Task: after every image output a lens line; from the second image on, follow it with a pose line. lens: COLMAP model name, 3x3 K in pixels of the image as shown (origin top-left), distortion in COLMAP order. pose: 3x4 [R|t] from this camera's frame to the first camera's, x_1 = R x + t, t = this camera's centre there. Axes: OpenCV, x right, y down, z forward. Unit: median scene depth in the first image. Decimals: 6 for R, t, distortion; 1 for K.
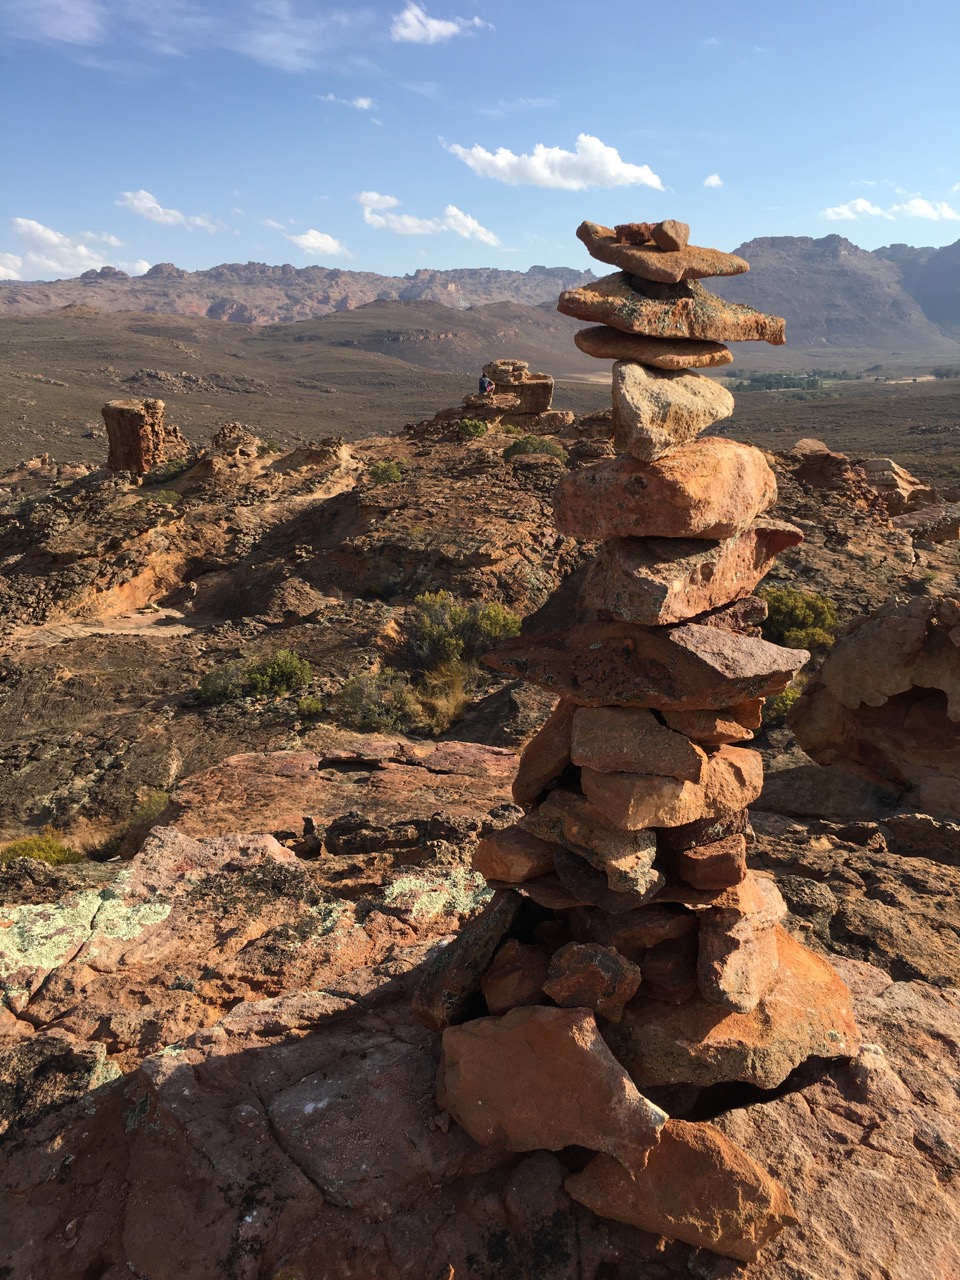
lens RADIAL K [[1095.2, 0, 478.3], [0, 1095.2, 639.2], [0, 0, 1]] dist [0.085901, -0.114863]
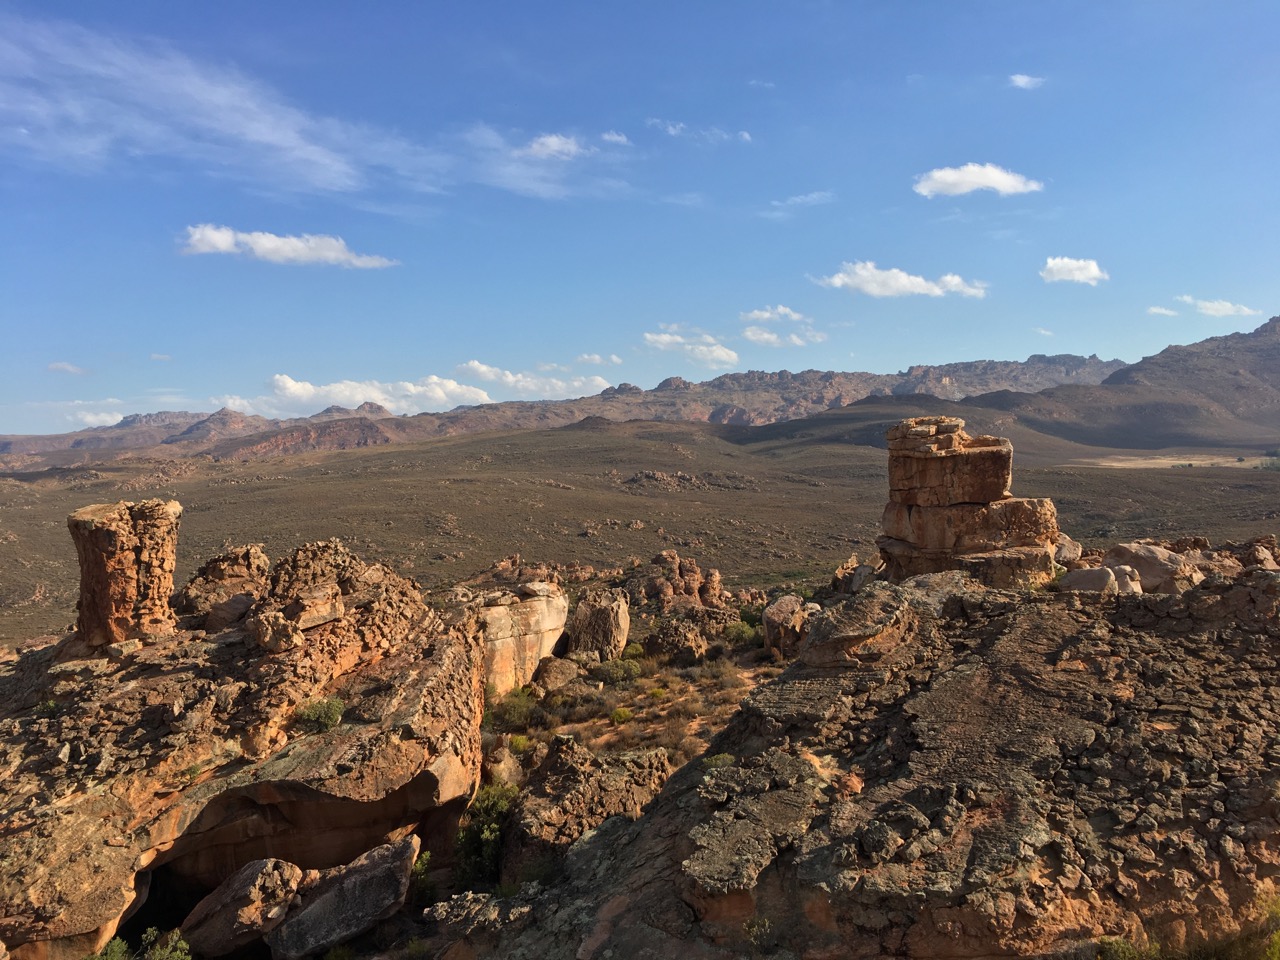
lens RADIAL K [[1095.2, 0, 644.6], [0, 1095.2, 478.4], [0, 0, 1]] dist [0.085901, -0.114863]
pose [[0.956705, -0.032470, -0.289243, 0.132833], [-0.033750, 0.974679, -0.221049, -0.220180], [0.289096, 0.221240, 0.931384, 1.064313]]
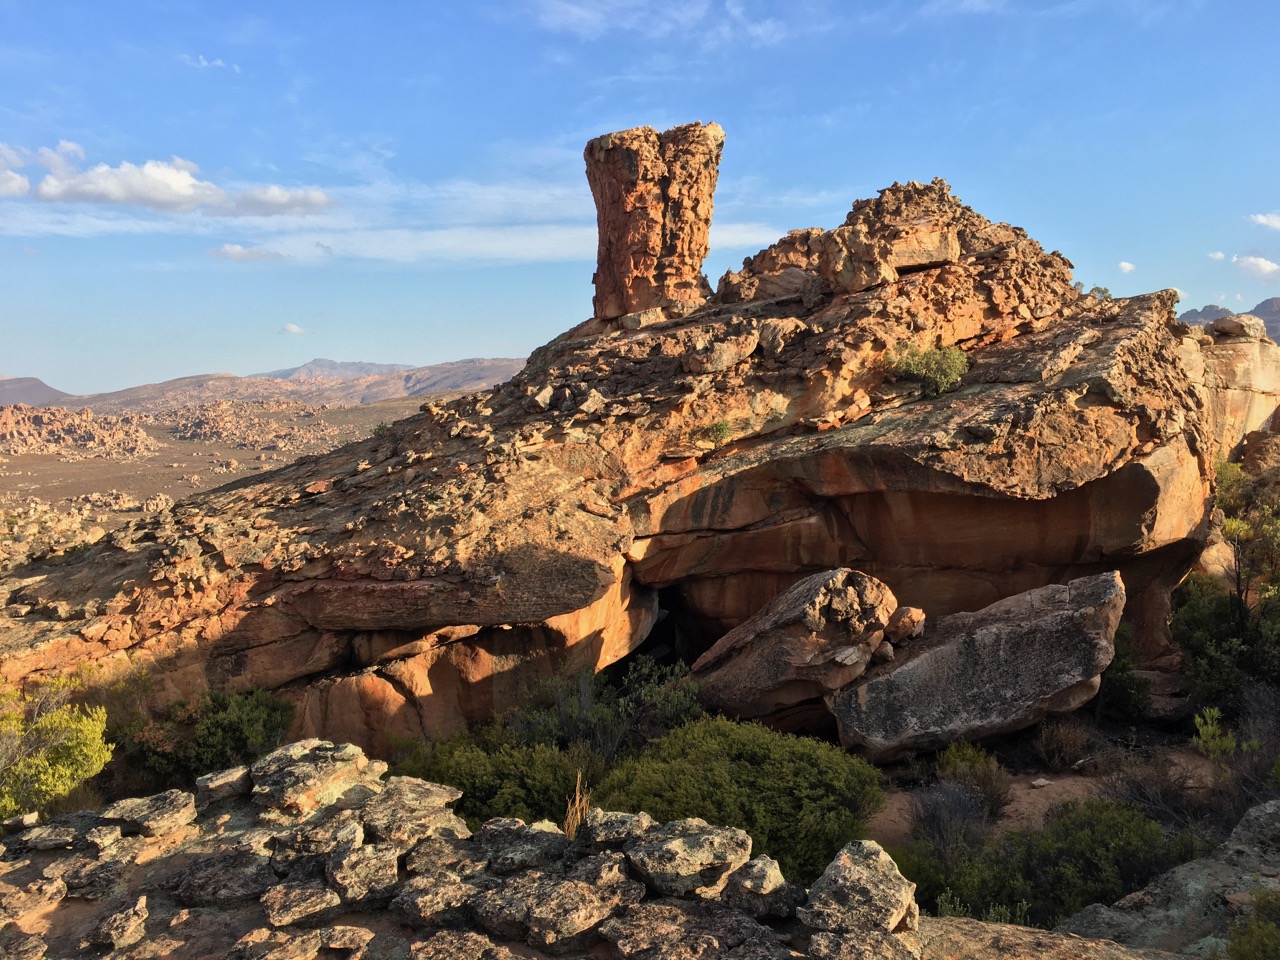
lens RADIAL K [[1095.2, 0, 632.2], [0, 1095.2, 479.8], [0, 0, 1]] dist [0.085901, -0.114863]
pose [[0.707309, 0.043396, -0.705572, -0.088493], [-0.165900, 0.980428, -0.106008, -0.110378], [0.687162, 0.192035, 0.700665, 1.381046]]
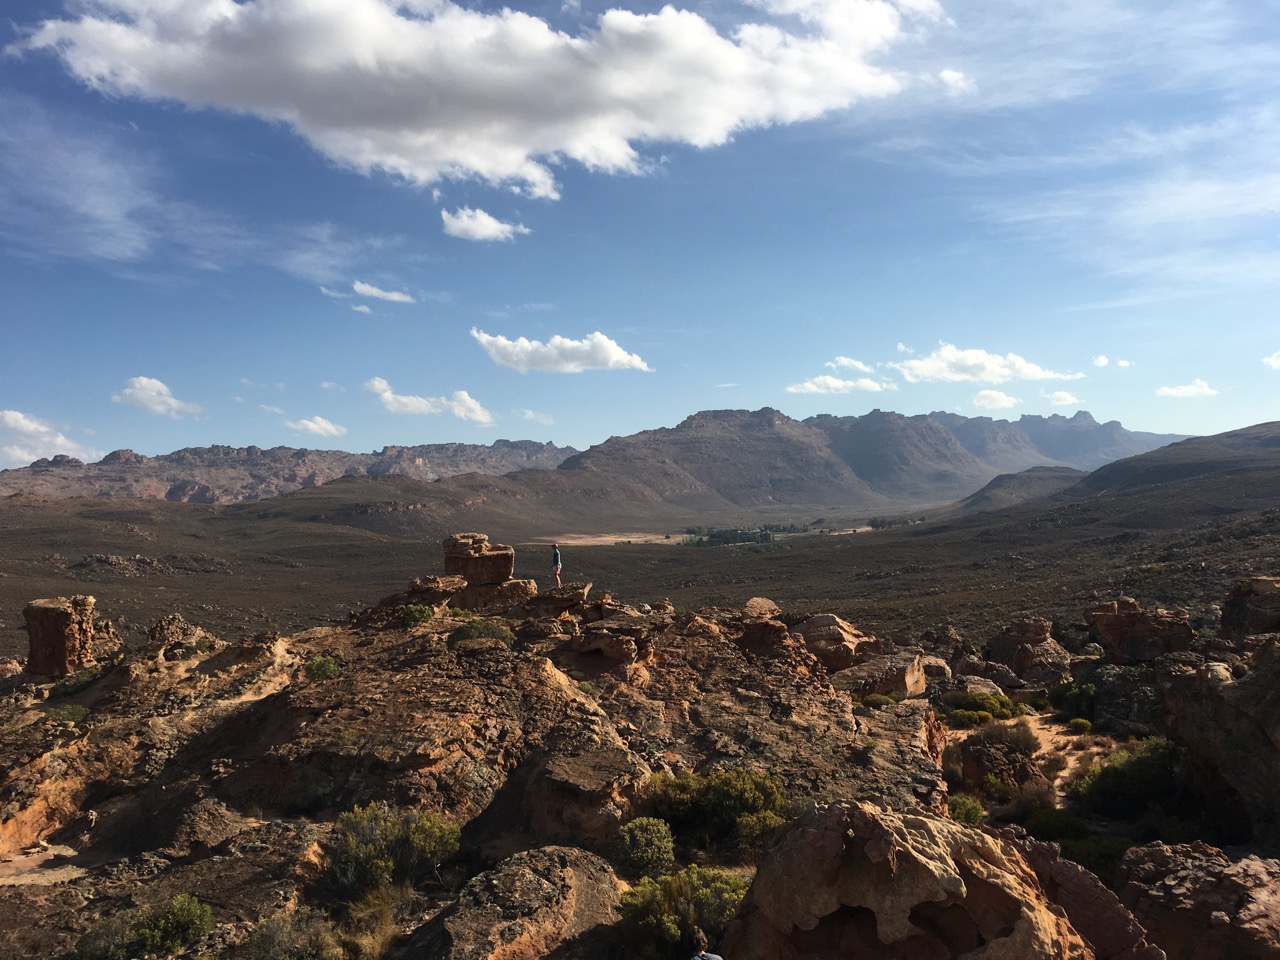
lens RADIAL K [[1095.2, 0, 630.1], [0, 1095.2, 490.3], [0, 0, 1]] dist [0.085901, -0.114863]
pose [[0.985648, -0.037833, 0.164521, 0.024932], [0.081667, 0.959797, -0.268550, -0.019414], [-0.147746, 0.278132, 0.949112, 0.011472]]
